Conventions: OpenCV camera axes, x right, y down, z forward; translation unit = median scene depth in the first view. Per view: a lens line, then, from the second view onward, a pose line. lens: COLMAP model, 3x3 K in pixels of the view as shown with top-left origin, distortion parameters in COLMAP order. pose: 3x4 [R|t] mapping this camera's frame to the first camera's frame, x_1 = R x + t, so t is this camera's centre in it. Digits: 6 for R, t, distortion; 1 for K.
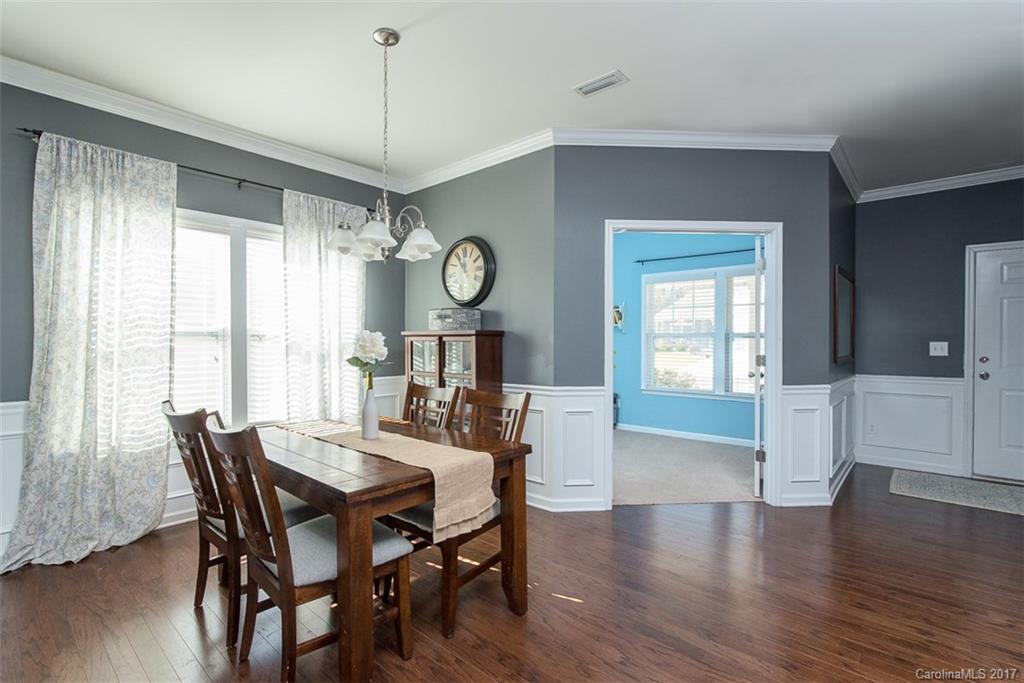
lens RADIAL K [[486.0, 0, 512.0], [0, 486.0, 341.5], [0, 0, 1]] dist [0.000265, 0.000083]
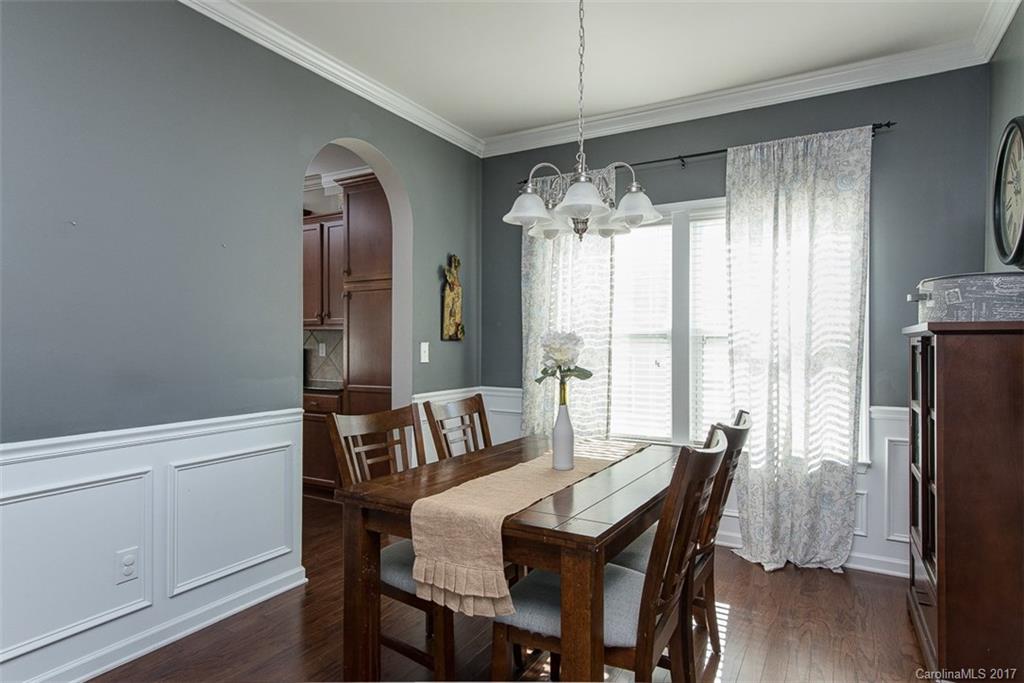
lens RADIAL K [[598.8, 0, 512.0], [0, 598.8, 341.5], [0, 0, 1]] dist [-0.000819, -0.000162]
pose [[0.160778, 0.000865, -0.986990, 0.450026], [-0.005156, 0.999987, 0.000036, -0.003541], [0.986977, 0.005083, 0.160780, 0.537664]]
